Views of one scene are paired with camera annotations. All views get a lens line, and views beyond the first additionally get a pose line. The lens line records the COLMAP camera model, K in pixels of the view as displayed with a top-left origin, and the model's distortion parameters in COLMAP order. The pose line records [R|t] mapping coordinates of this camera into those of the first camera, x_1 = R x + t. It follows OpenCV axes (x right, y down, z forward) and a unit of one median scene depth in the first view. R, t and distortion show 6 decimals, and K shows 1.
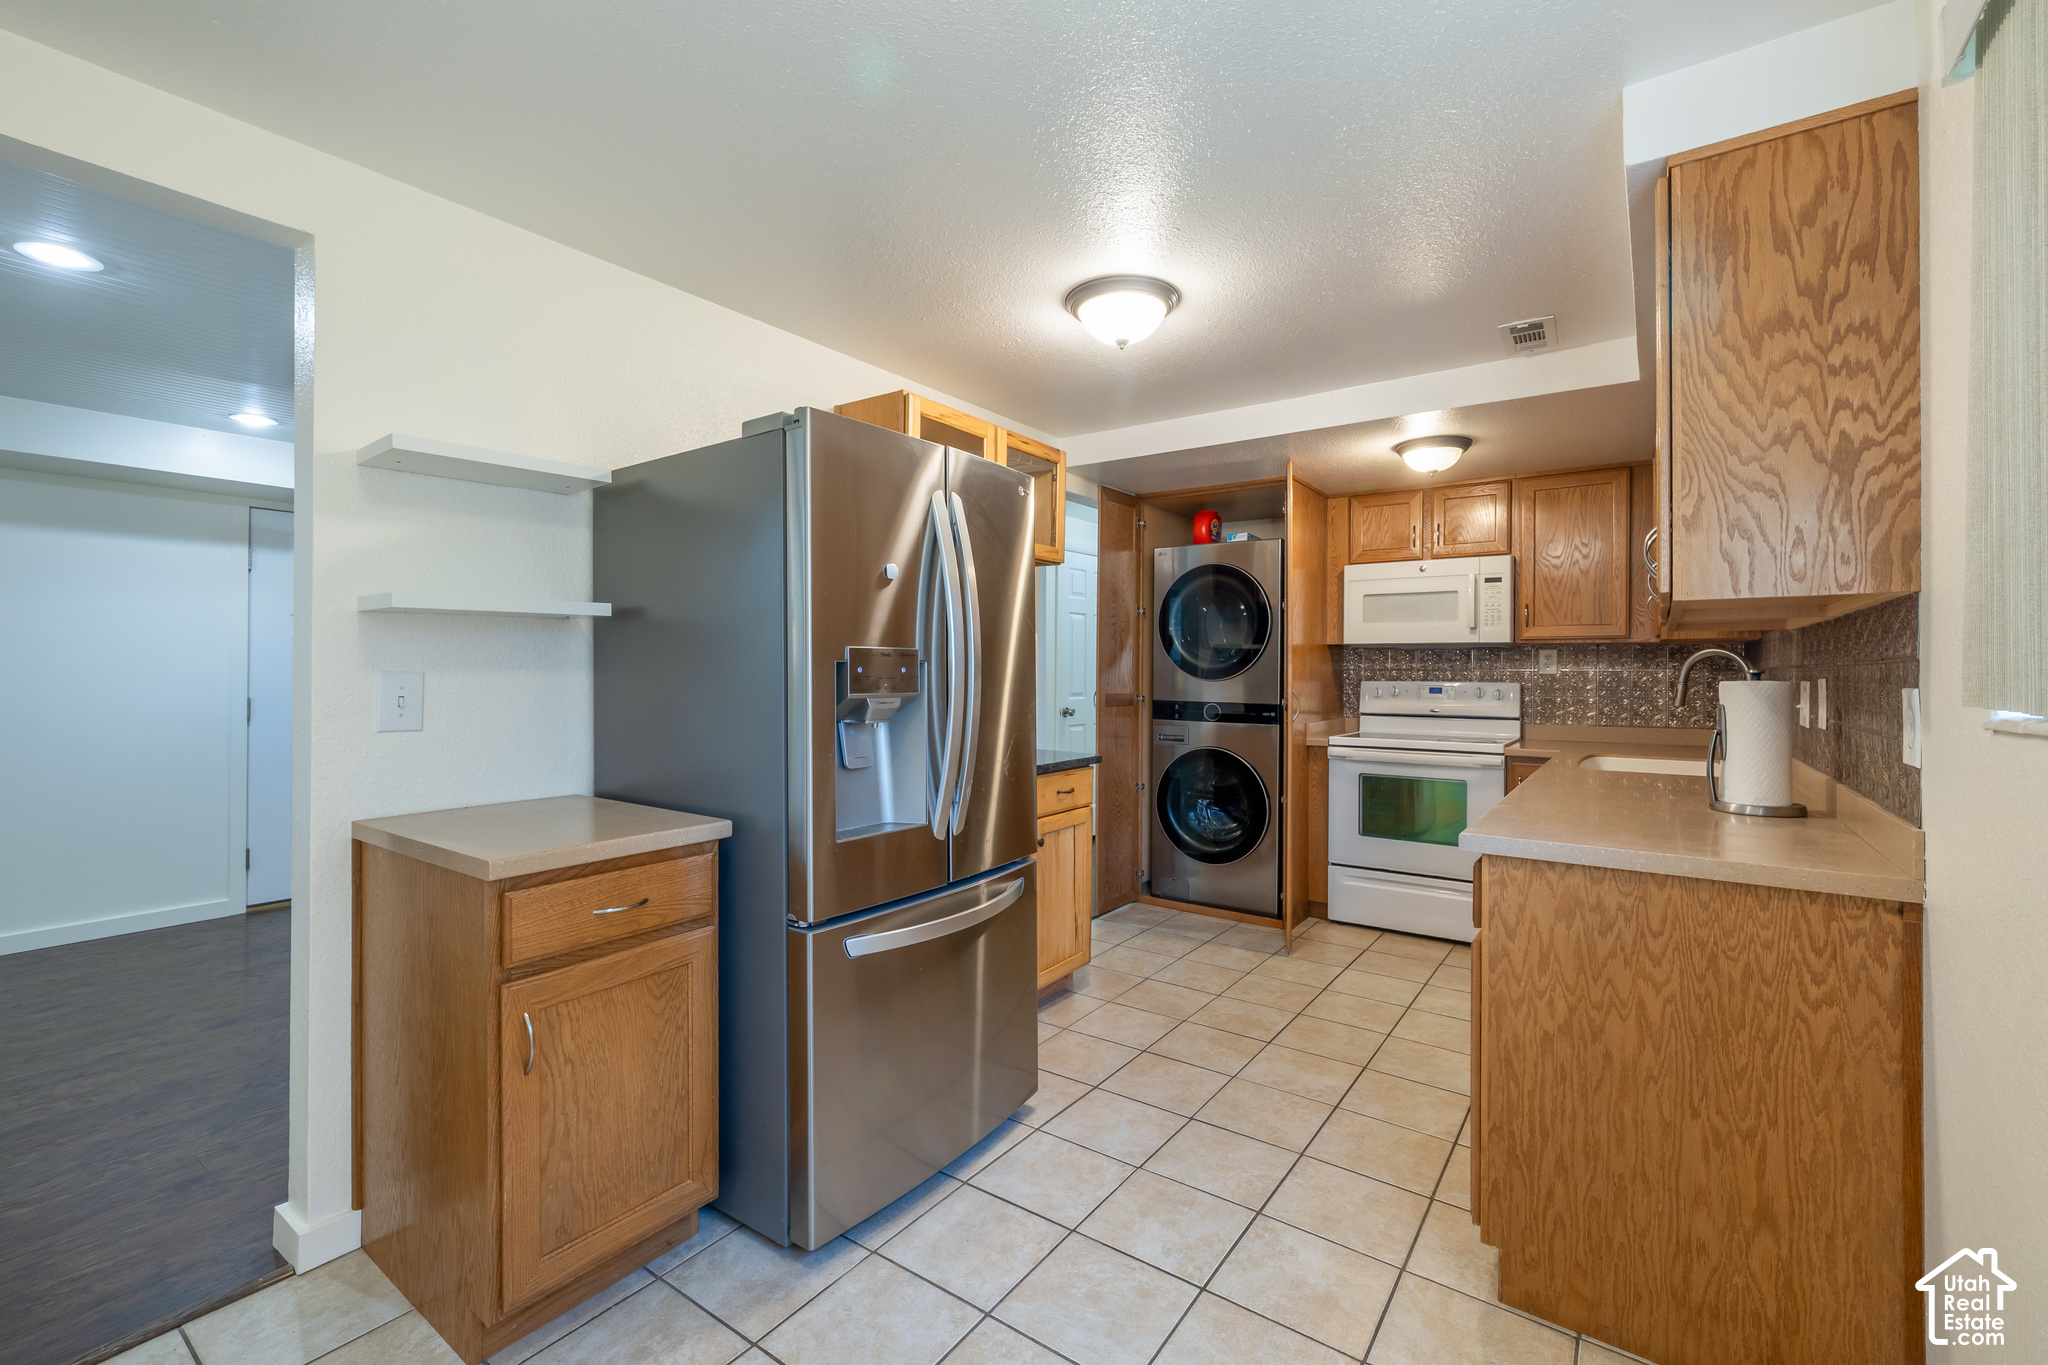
lens RADIAL K [[835.0, 0, 1007.0], [0, 835.0, 672.4], [0, 0, 1]] dist [0.002745, -0.002513]
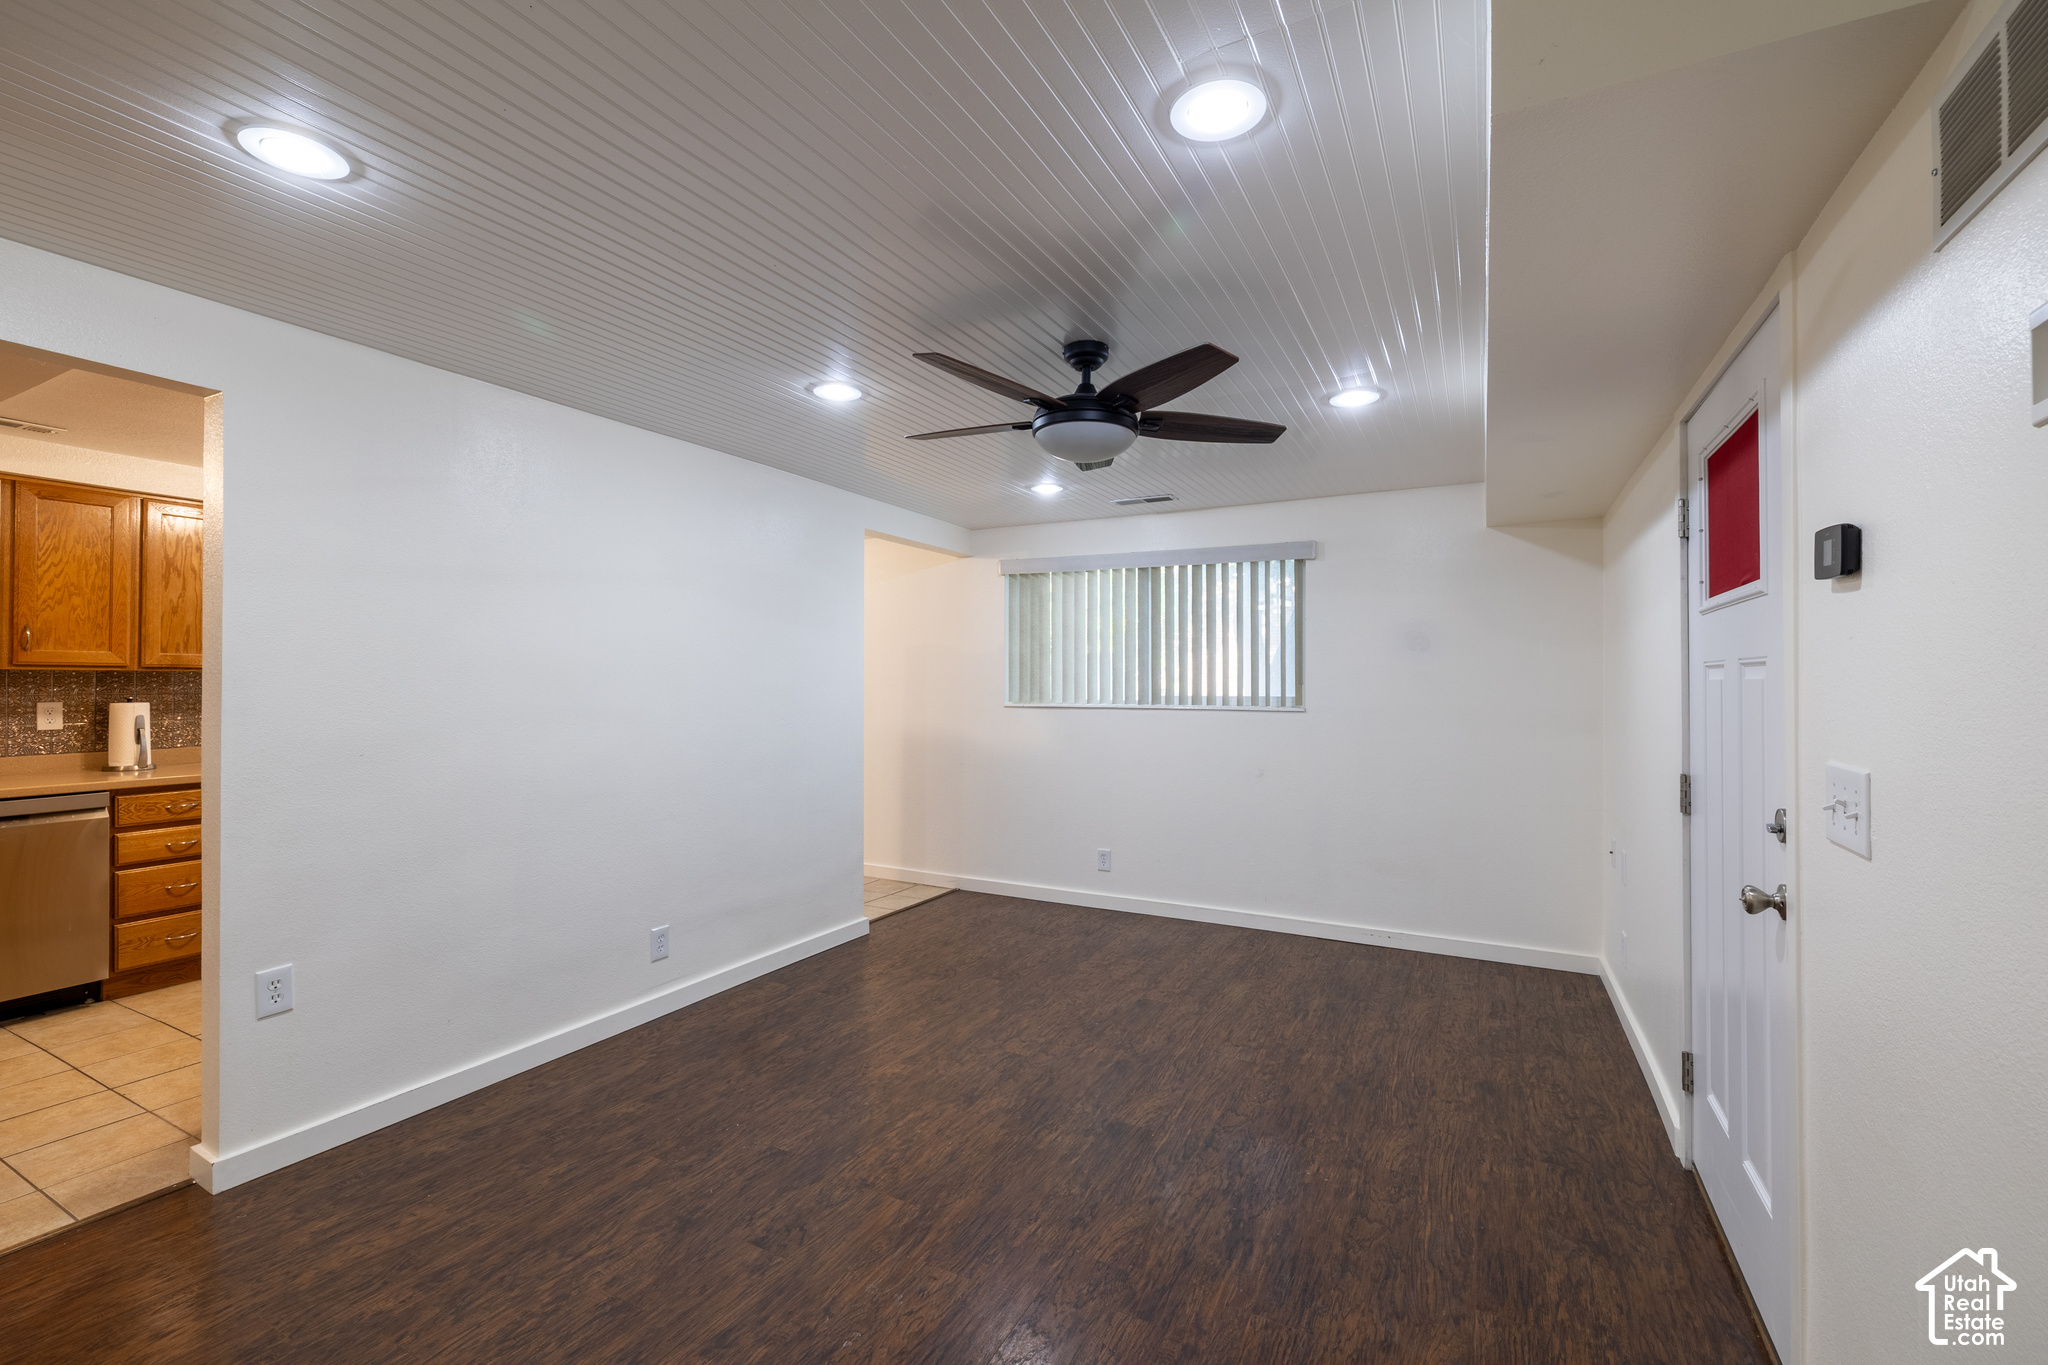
lens RADIAL K [[835.0, 0, 998.7], [0, 835.0, 671.7], [0, 0, 1]] dist [0.002745, -0.002513]
pose [[-0.990854, -0.009819, -0.134580, -0.607159], [-0.008245, 0.999891, -0.012243, -0.037529], [0.134685, -0.011022, -0.990827, 2.302605]]
